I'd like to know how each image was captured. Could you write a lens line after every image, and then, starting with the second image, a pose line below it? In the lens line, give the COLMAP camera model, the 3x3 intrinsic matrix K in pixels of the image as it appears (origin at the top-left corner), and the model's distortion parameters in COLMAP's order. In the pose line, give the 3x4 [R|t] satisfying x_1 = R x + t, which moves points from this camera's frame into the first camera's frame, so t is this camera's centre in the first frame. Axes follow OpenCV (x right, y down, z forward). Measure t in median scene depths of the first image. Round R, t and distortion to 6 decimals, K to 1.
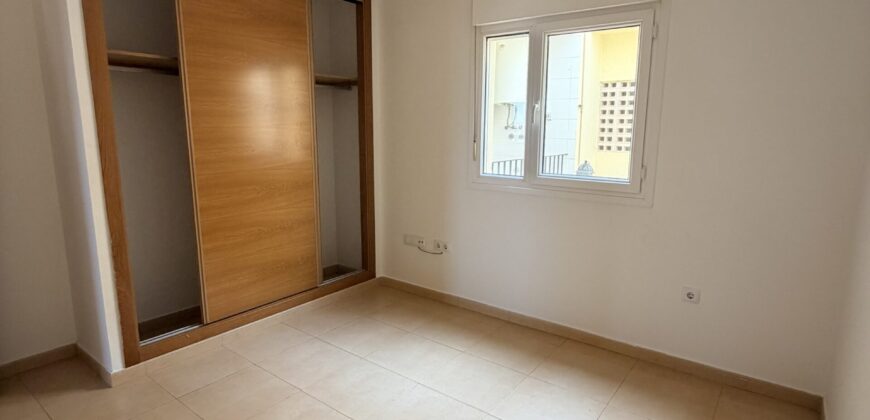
lens RADIAL K [[462.3, 0, 435.3], [0, 462.3, 204.5], [0, 0, 1]] dist [-0.001091, -0.000169]
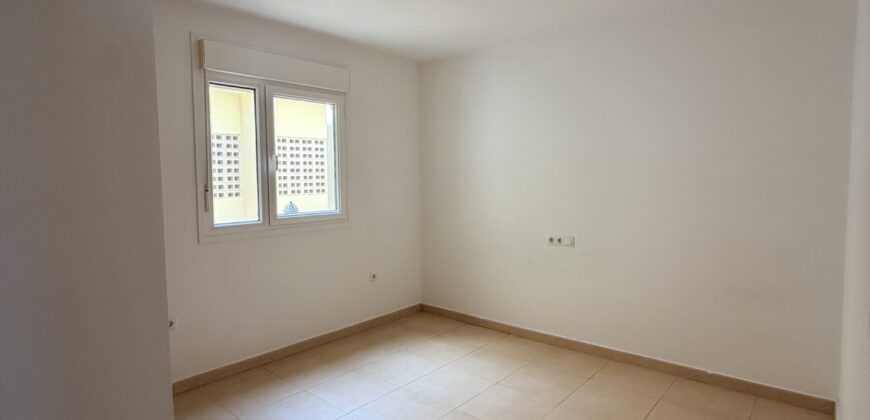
lens RADIAL K [[462.3, 0, 435.3], [0, 462.3, 204.5], [0, 0, 1]] dist [-0.001091, -0.000169]
pose [[0.060919, -0.068822, 0.995767, -0.874129], [0.193356, 0.979536, 0.055871, -0.080838], [-0.979235, 0.189134, 0.072980, 0.544314]]
